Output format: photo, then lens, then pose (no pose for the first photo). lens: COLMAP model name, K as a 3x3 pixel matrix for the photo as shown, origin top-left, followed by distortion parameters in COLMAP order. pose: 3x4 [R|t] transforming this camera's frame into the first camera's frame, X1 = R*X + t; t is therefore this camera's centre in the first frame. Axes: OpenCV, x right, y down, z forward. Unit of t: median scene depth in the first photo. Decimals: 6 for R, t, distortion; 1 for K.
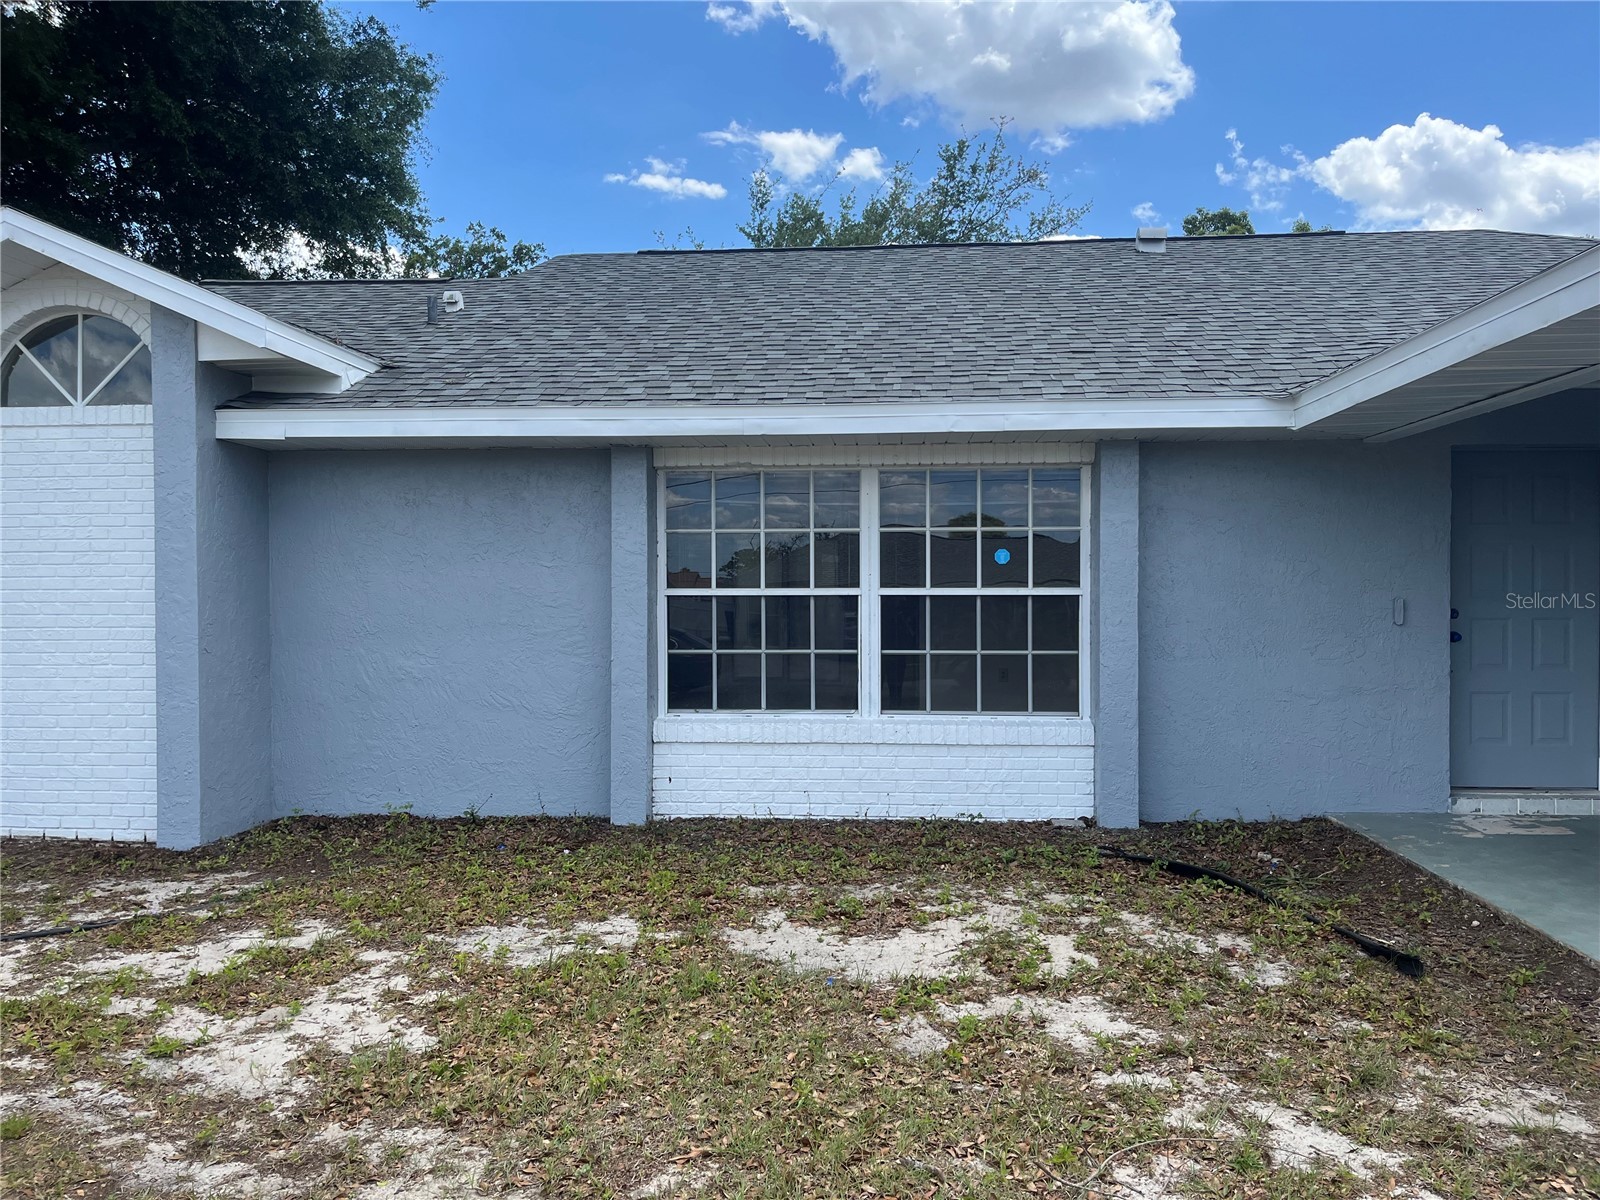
lens RADIAL K [[1209.5, 0, 796.7], [0, 1209.5, 606.7], [0, 0, 1]] dist [0.072913, -0.100599]
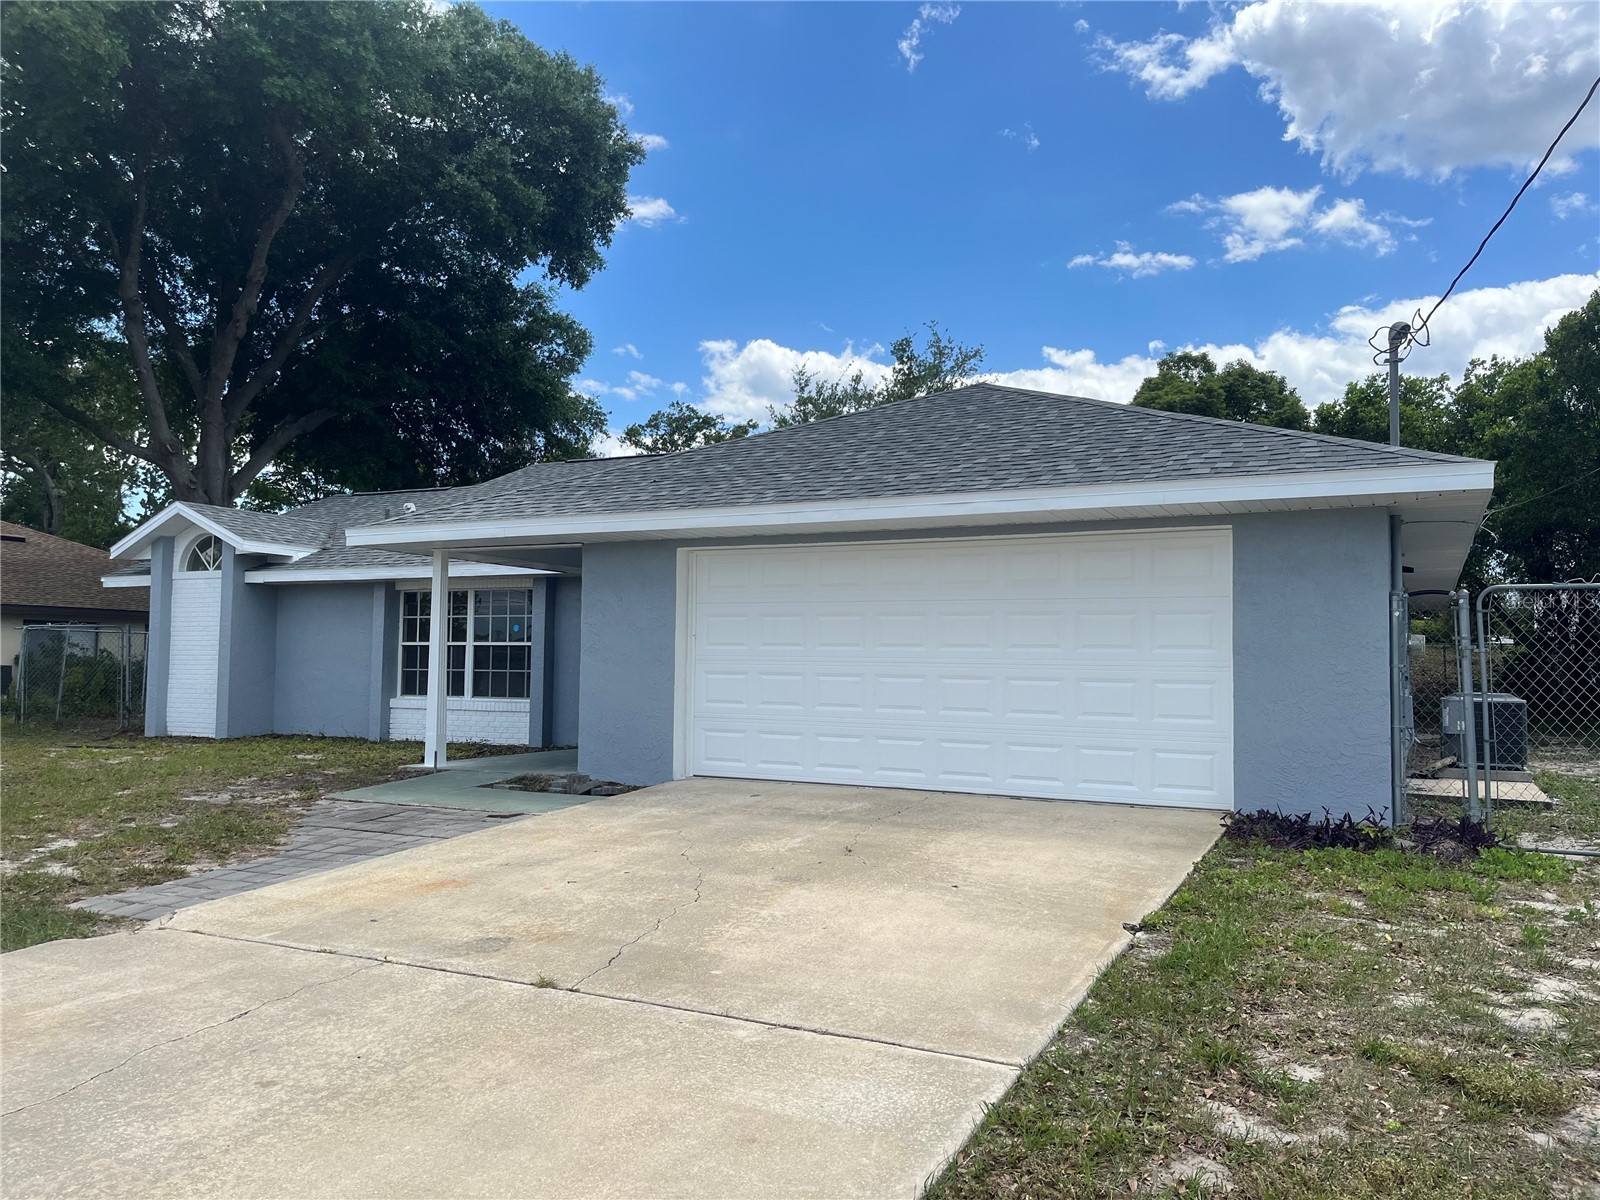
lens RADIAL K [[1217.9, 0, 792.5], [0, 1217.9, 608.3], [0, 0, 1]] dist [0.025523, -0.002750]
pose [[0.921062, -0.005595, -0.389376, 1.646246], [-0.020121, 0.997877, -0.061934, 0.055497], [0.388896, 0.064880, 0.918994, -0.954300]]
